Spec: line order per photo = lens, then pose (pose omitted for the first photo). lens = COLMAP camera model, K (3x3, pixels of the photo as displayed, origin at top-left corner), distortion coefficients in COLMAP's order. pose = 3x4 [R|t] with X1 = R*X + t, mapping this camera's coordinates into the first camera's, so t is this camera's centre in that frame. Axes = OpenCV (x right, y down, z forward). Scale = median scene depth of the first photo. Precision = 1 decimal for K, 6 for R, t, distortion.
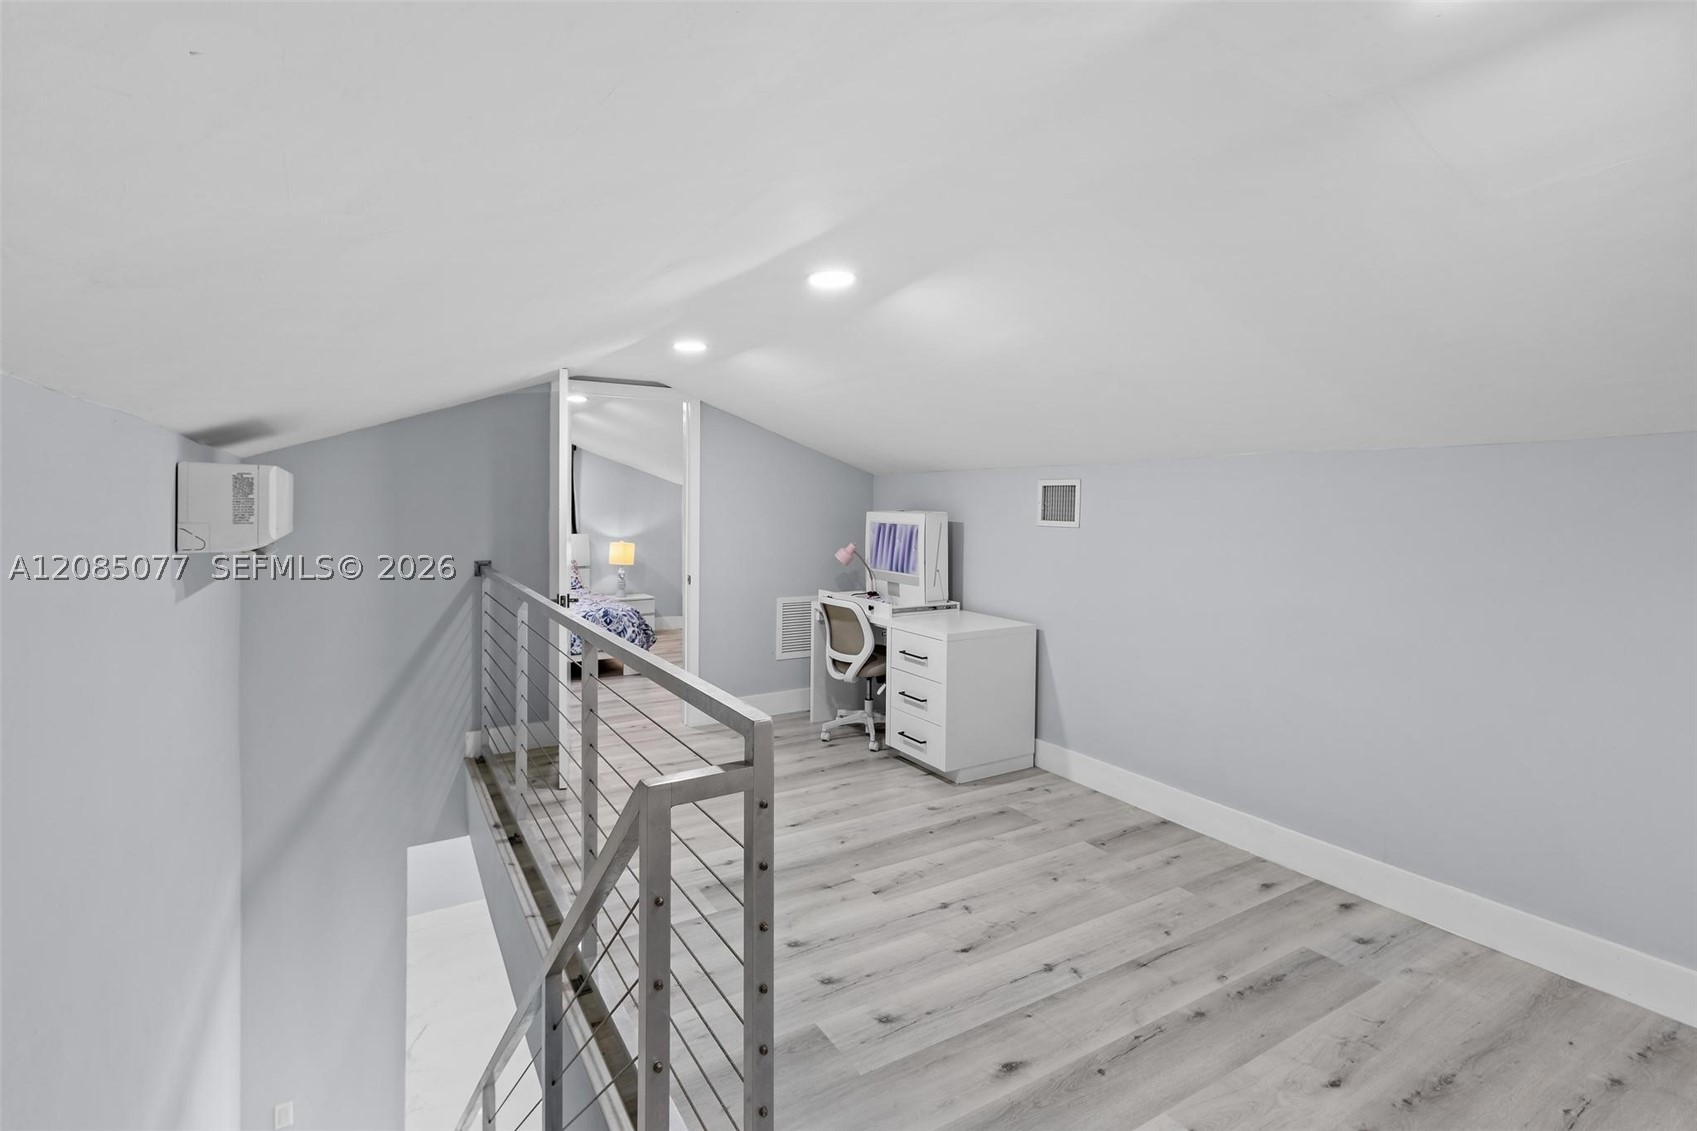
lens RADIAL K [[797.3, 0, 856.7], [0, 797.3, 574.8], [0, 0, 1]] dist [0.000713, 0.000119]
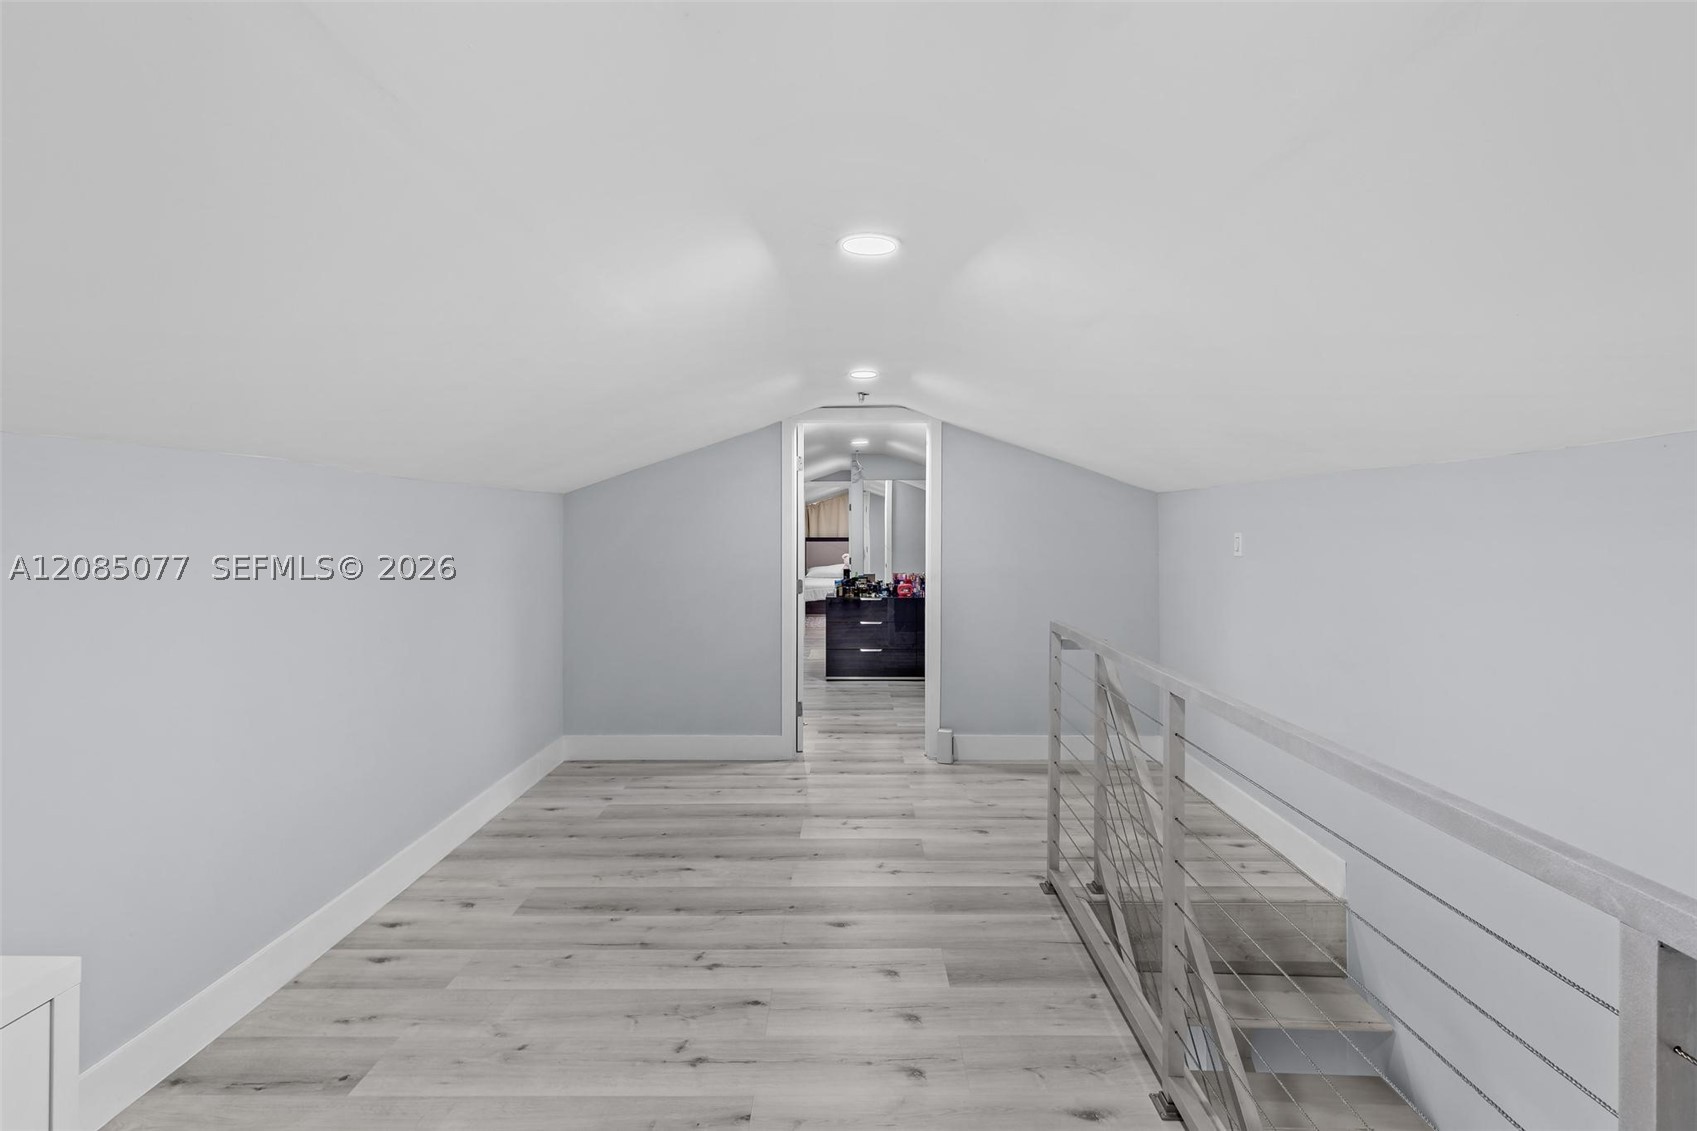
lens RADIAL K [[797.3, 0, 856.7], [0, 797.3, 574.8], [0, 0, 1]] dist [0.000713, 0.000119]
pose [[-0.852906, -0.038998, 0.520606, -0.403002], [0.034684, 0.990770, 0.131040, -0.136199], [-0.520911, 0.129821, -0.843681, 1.542816]]
